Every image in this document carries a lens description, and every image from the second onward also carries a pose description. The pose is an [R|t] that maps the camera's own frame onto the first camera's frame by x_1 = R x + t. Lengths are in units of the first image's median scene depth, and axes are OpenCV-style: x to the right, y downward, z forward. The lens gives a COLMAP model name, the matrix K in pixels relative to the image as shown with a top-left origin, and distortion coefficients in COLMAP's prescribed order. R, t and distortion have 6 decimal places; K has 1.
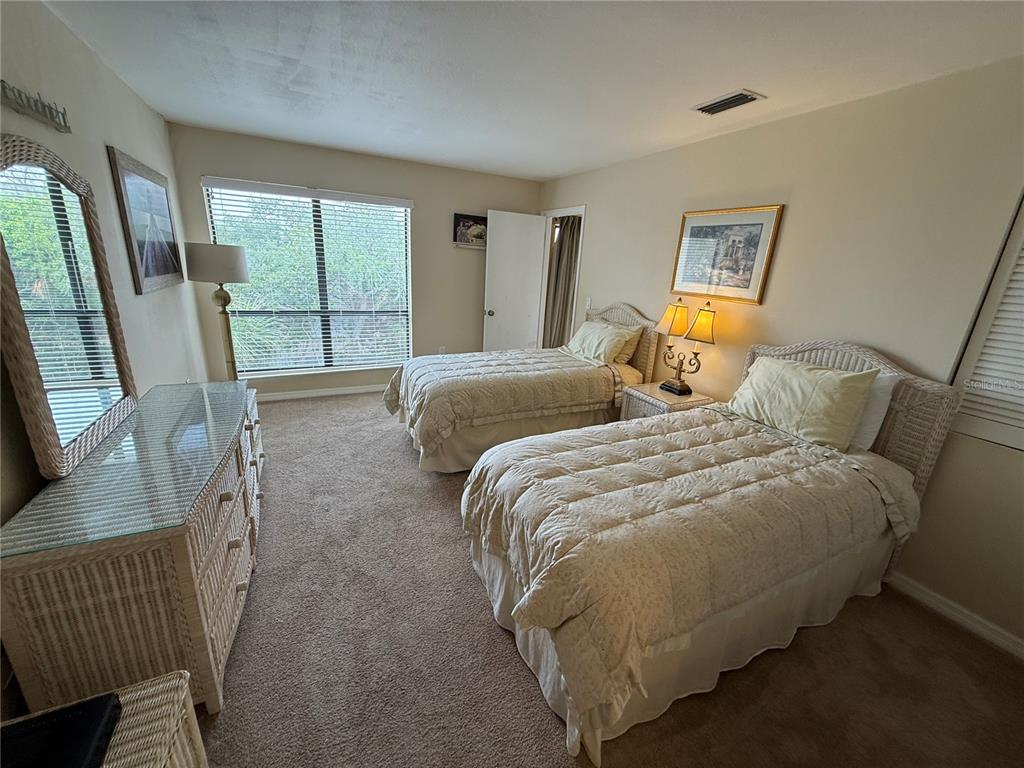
lens RADIAL K [[405.2, 0, 512.4], [0, 405.2, 382.3], [0, 0, 1]] dist [0.002560, 0.000411]
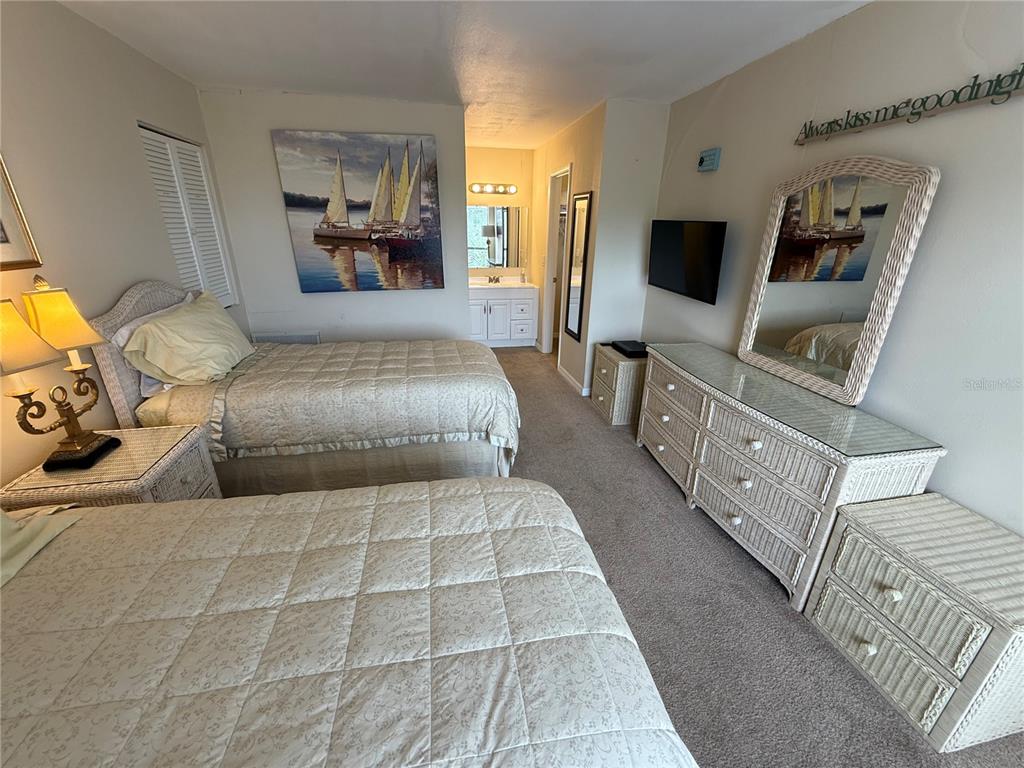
lens RADIAL K [[405.2, 0, 516.4], [0, 405.2, 382.6], [0, 0, 1]] dist [0.002560, 0.000411]
pose [[-0.961285, -0.172922, 0.214545, -0.253970], [-0.002545, 0.784126, 0.620597, -0.423750], [-0.275545, 0.596024, -0.754208, 1.319326]]
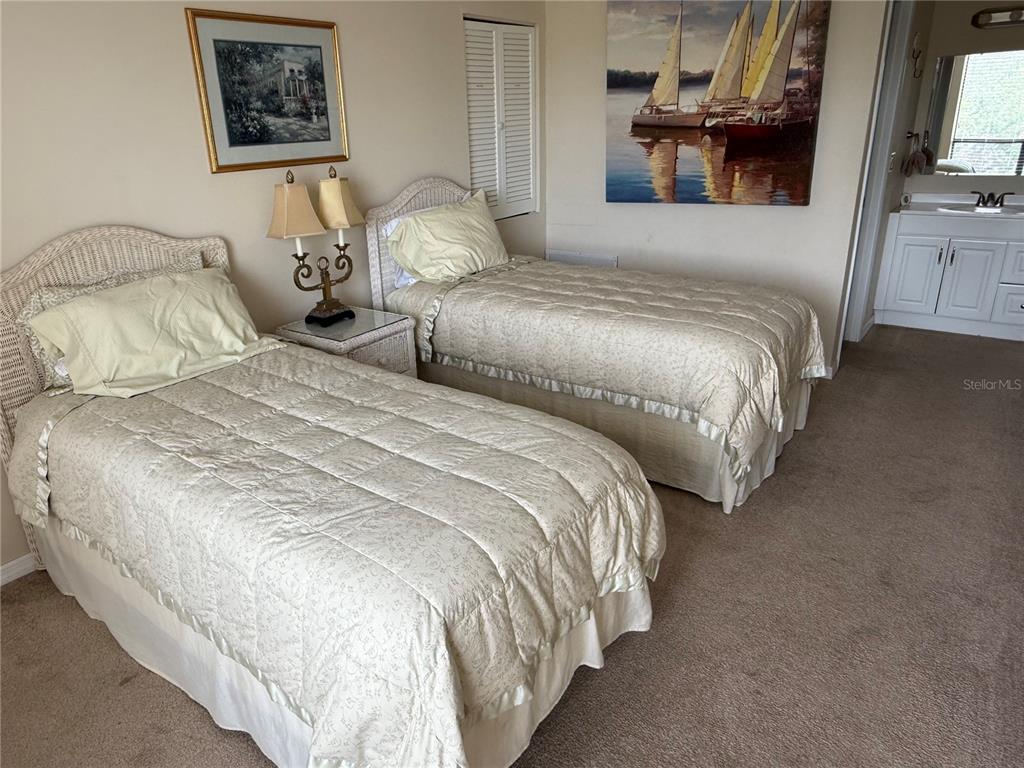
lens RADIAL K [[724.5, 0, 505.3], [0, 724.5, 384.4], [0, 0, 1]] dist [0.019344, -0.001716]
pose [[-0.450680, -0.359304, 0.817183, -0.737699], [0.265827, 0.819874, 0.507092, -0.434947], [-0.852188, 0.445765, -0.273988, 1.247043]]
